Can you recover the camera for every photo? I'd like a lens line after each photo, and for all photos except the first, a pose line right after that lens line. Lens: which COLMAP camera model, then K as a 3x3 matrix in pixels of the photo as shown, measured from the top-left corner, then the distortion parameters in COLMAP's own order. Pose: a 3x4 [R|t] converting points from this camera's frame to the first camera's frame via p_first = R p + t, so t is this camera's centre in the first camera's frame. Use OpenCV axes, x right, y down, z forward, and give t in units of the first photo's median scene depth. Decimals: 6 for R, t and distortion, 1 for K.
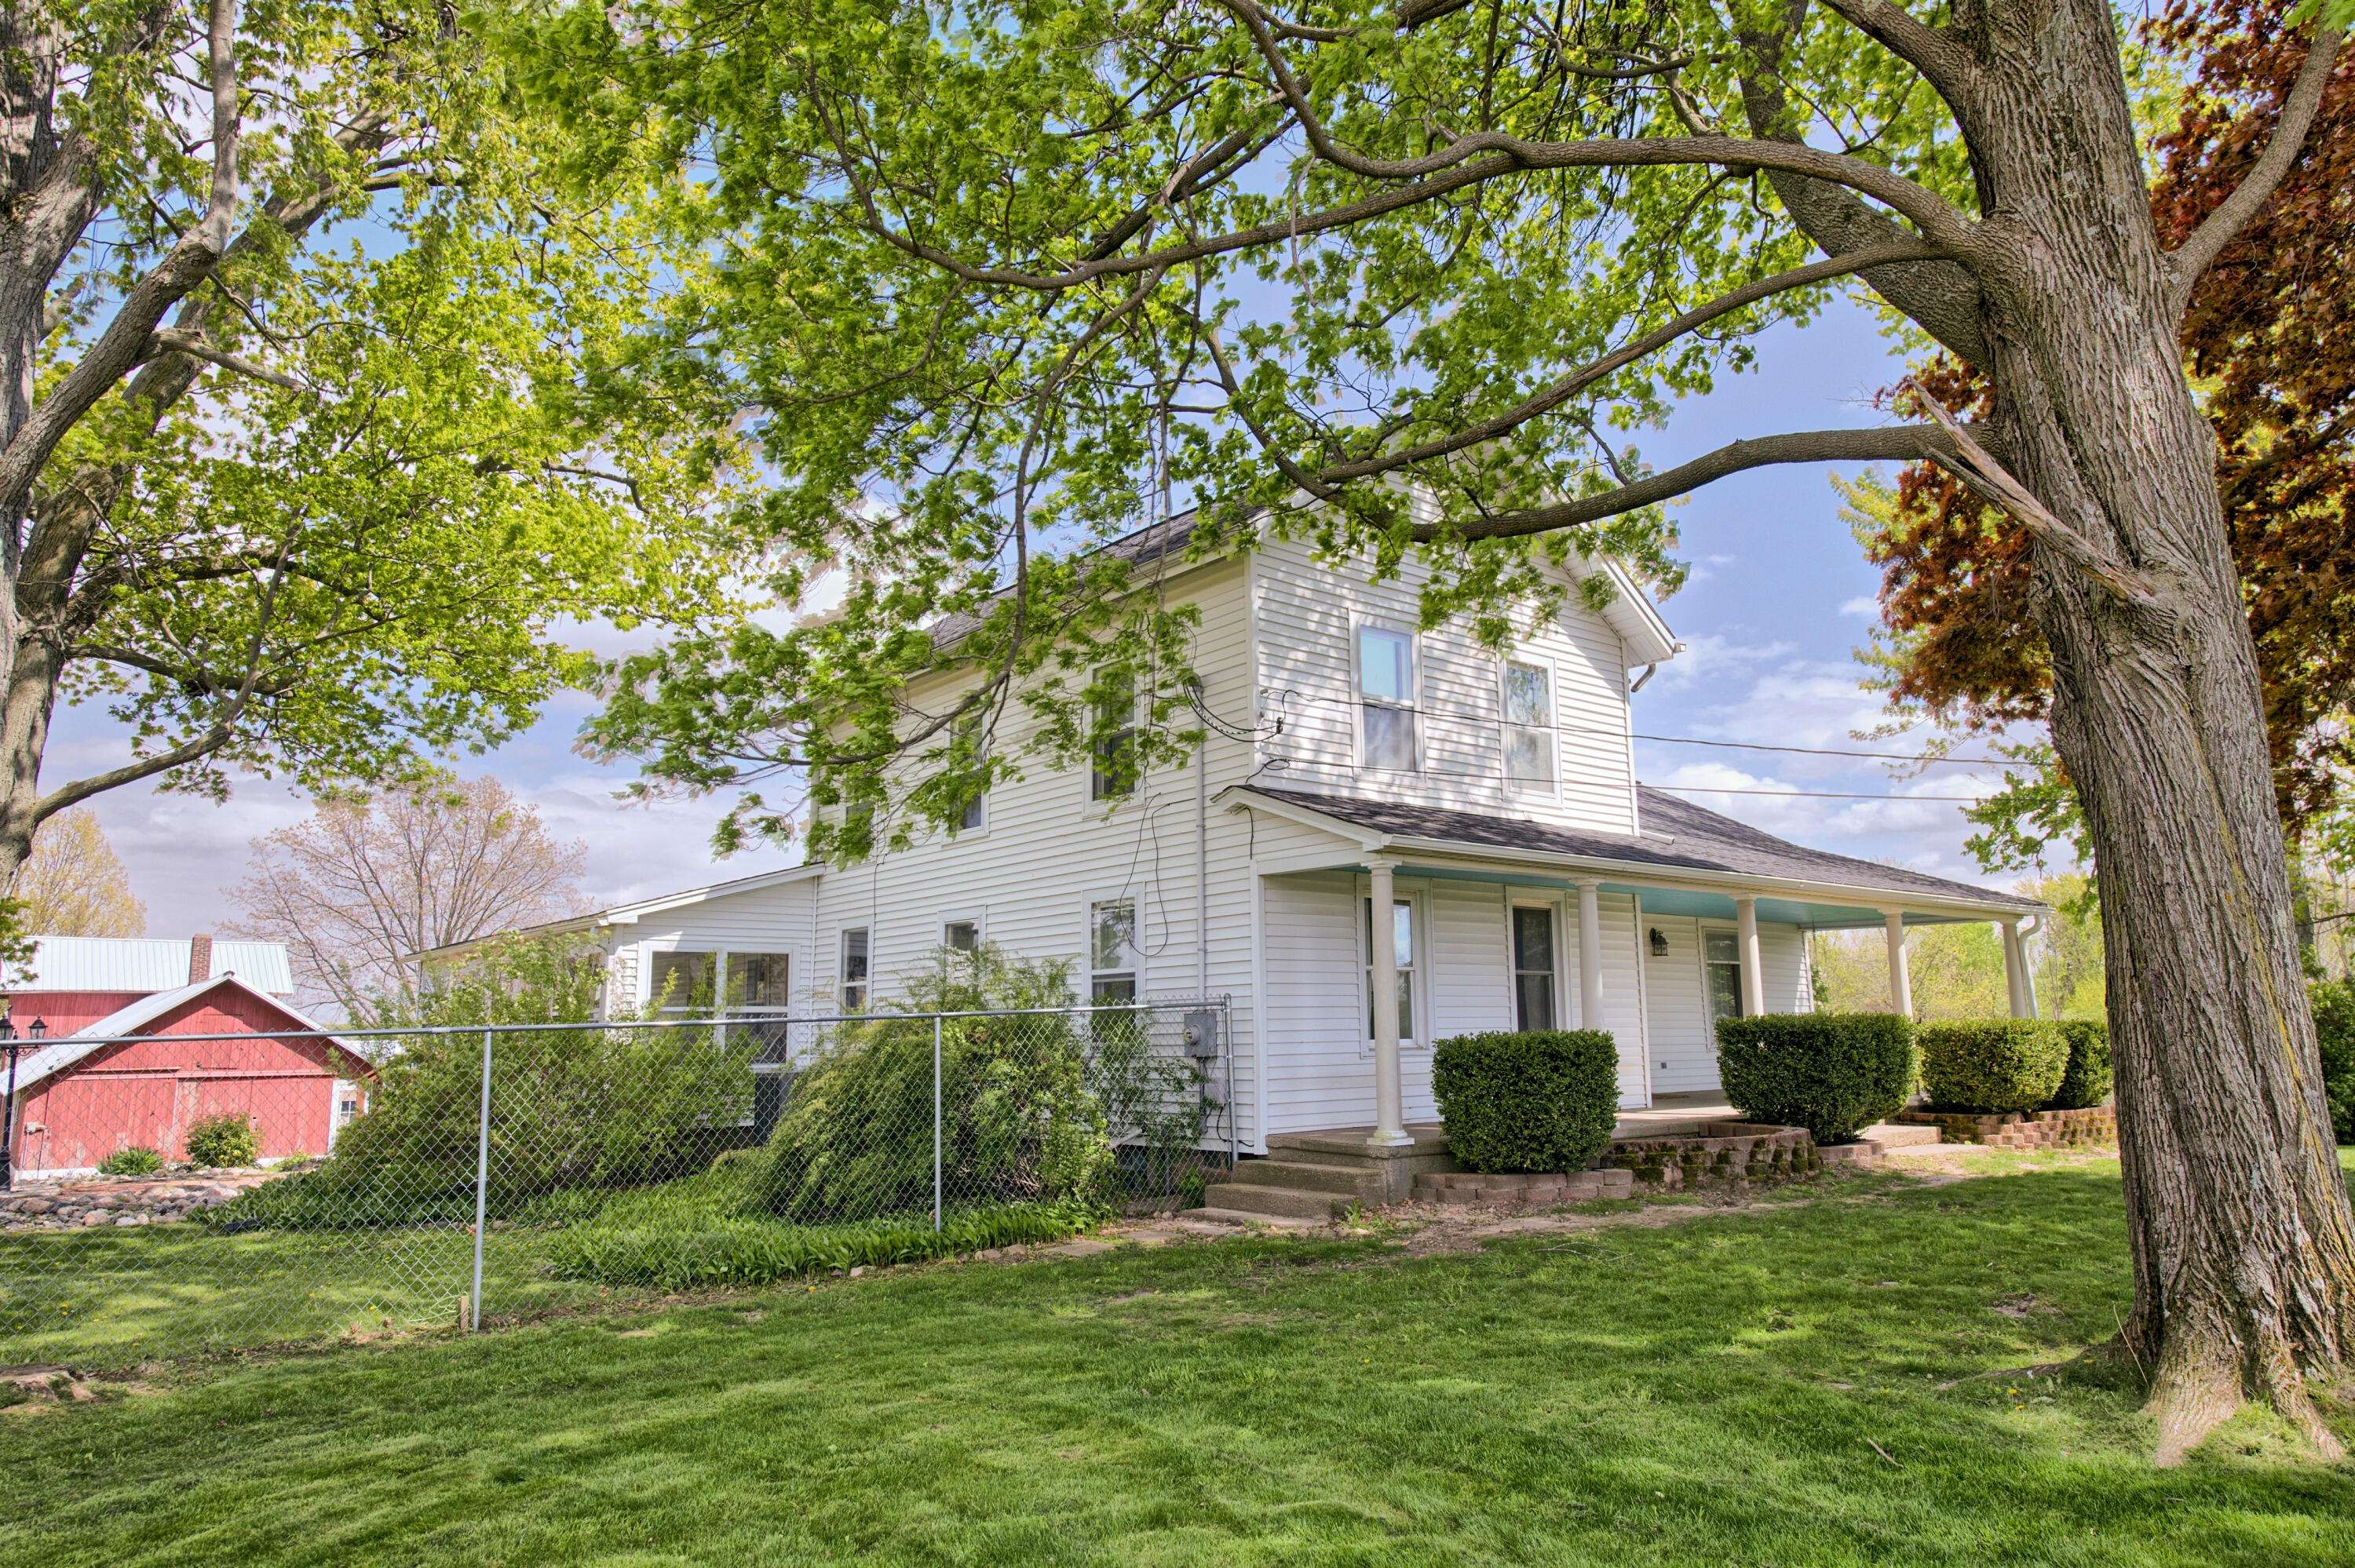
lens RADIAL K [[1579.8, 0, 1169.1], [0, 1579.8, 788.3], [0, 0, 1]] dist [0.002983, -0.002522]
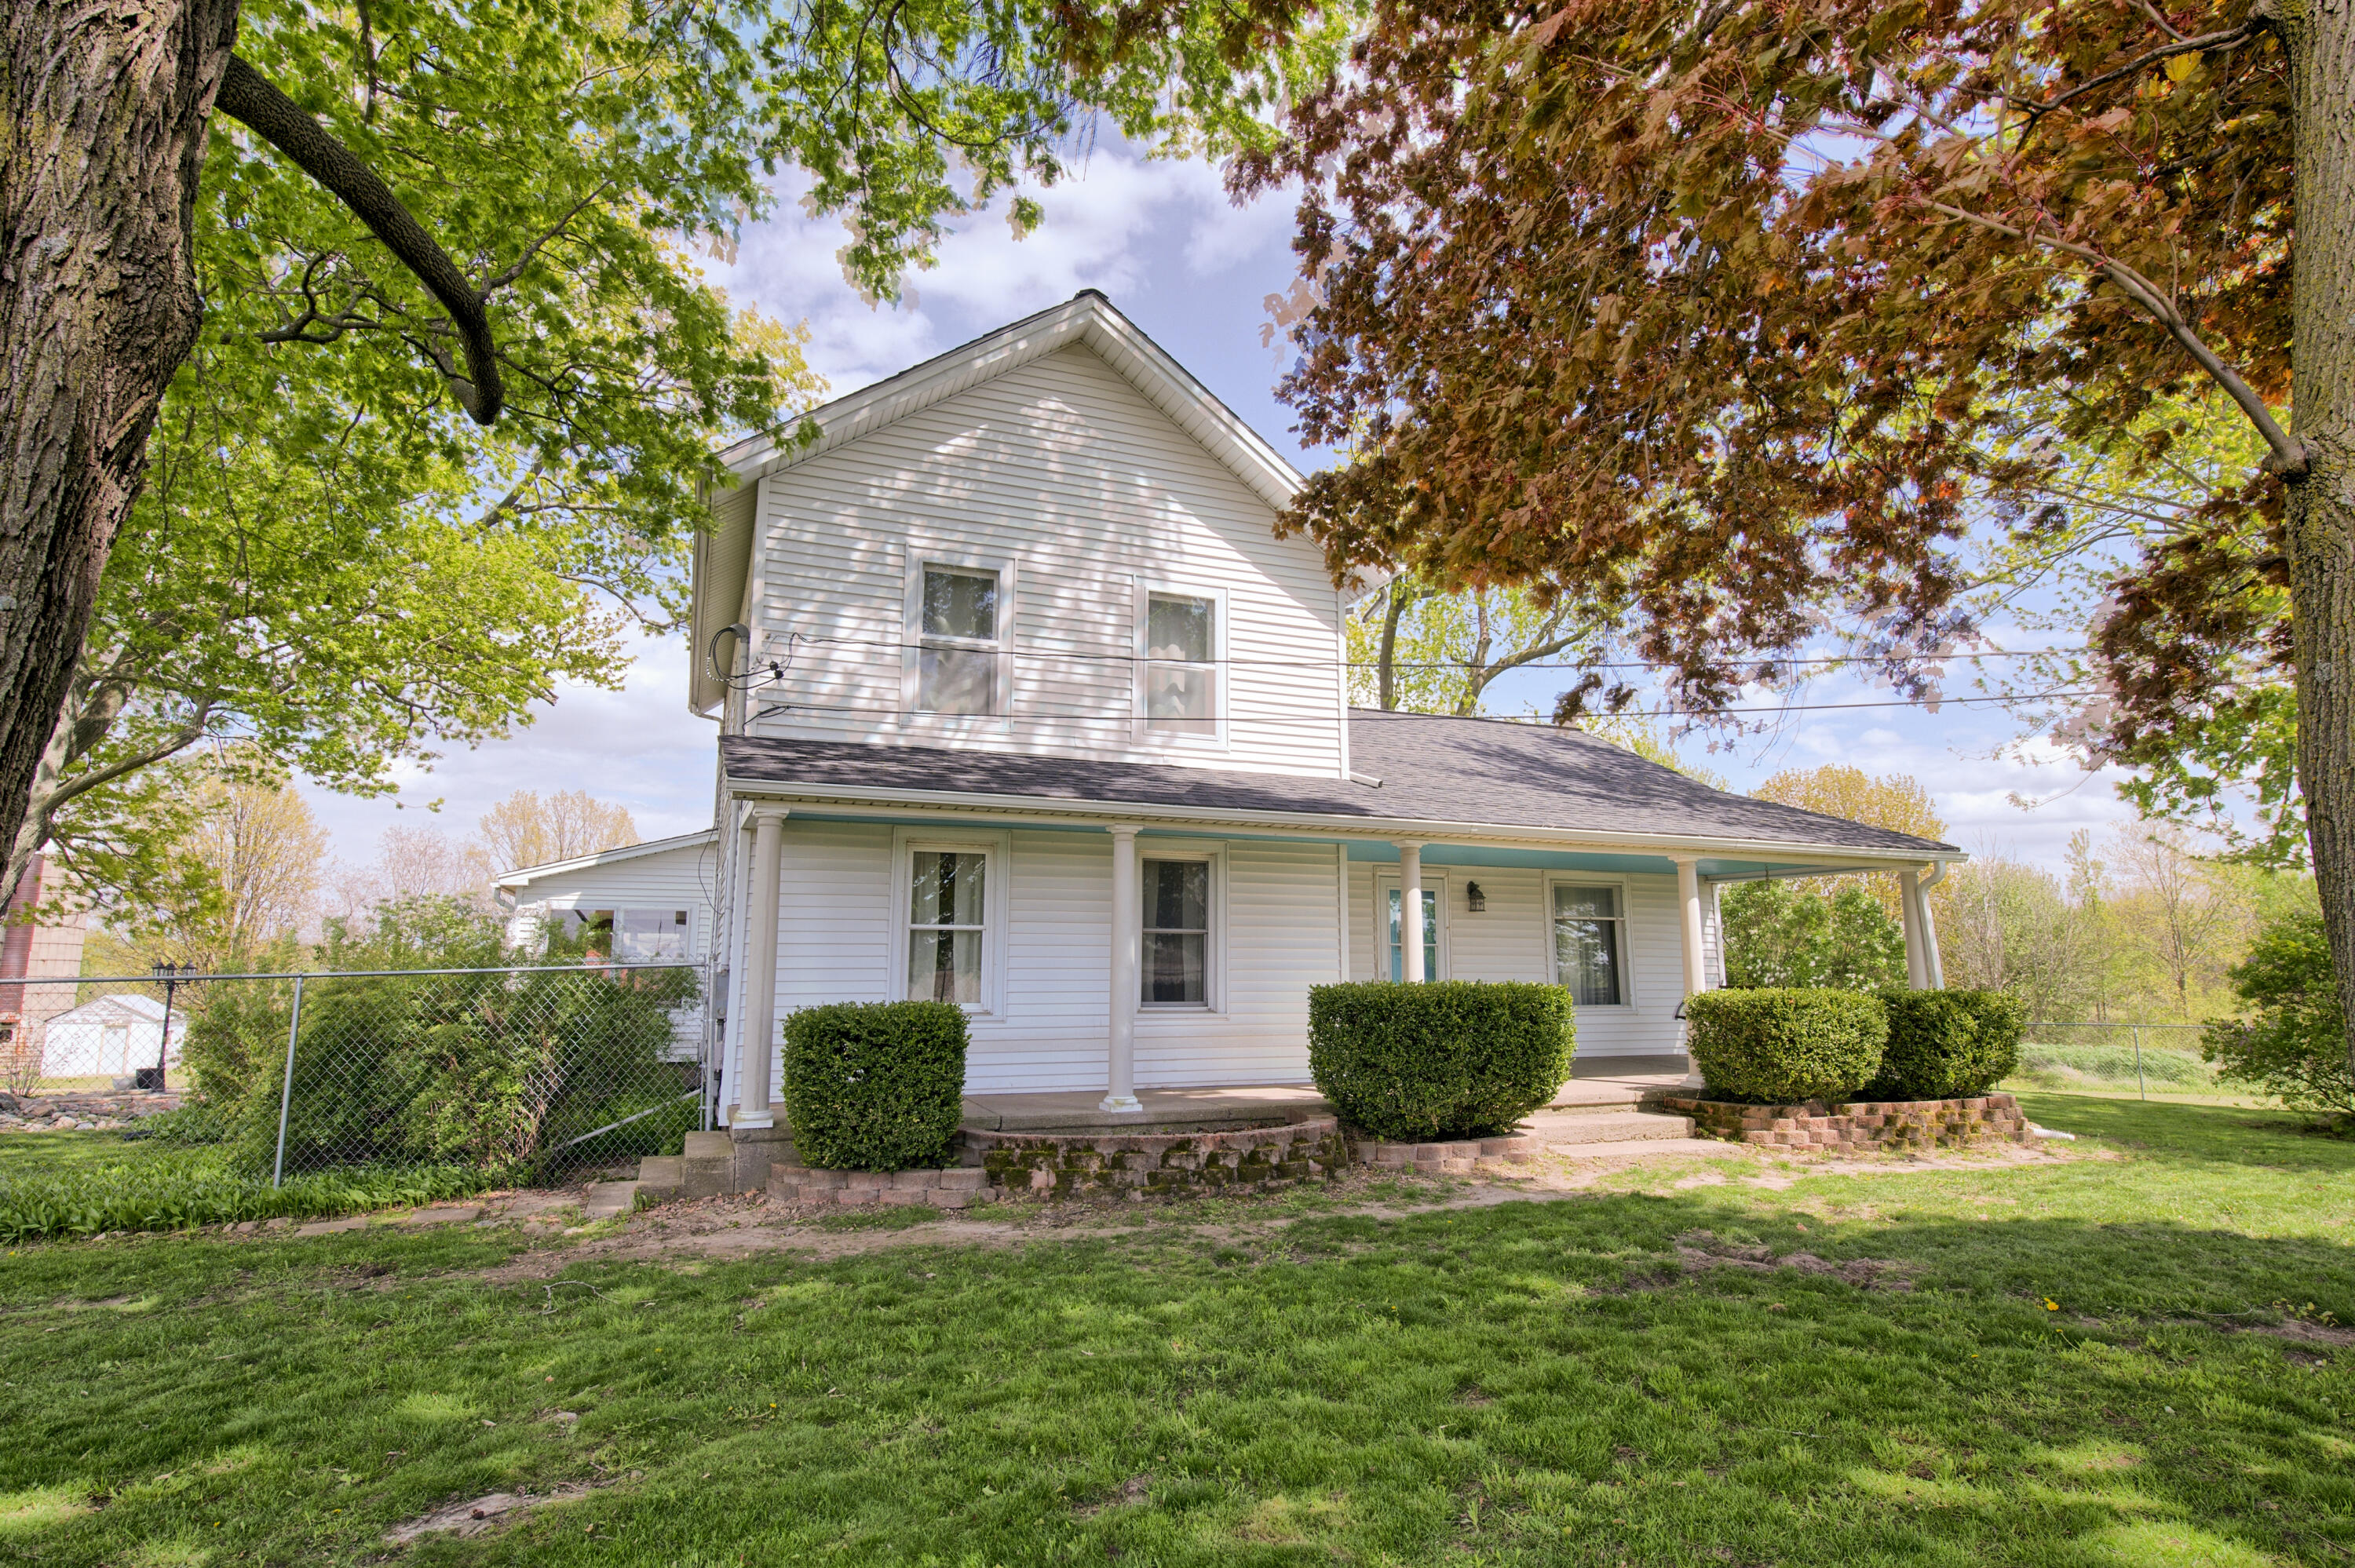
lens RADIAL K [[1287.7, 0, 1179.4], [0, 1287.7, 774.5], [0, 0, 1]] dist [-0.004994, -0.000319]
pose [[0.956537, -0.033950, -0.289627, 0.456257], [0.033558, 0.999417, -0.006320, 0.032537], [0.289673, -0.003674, 0.957119, 0.298946]]
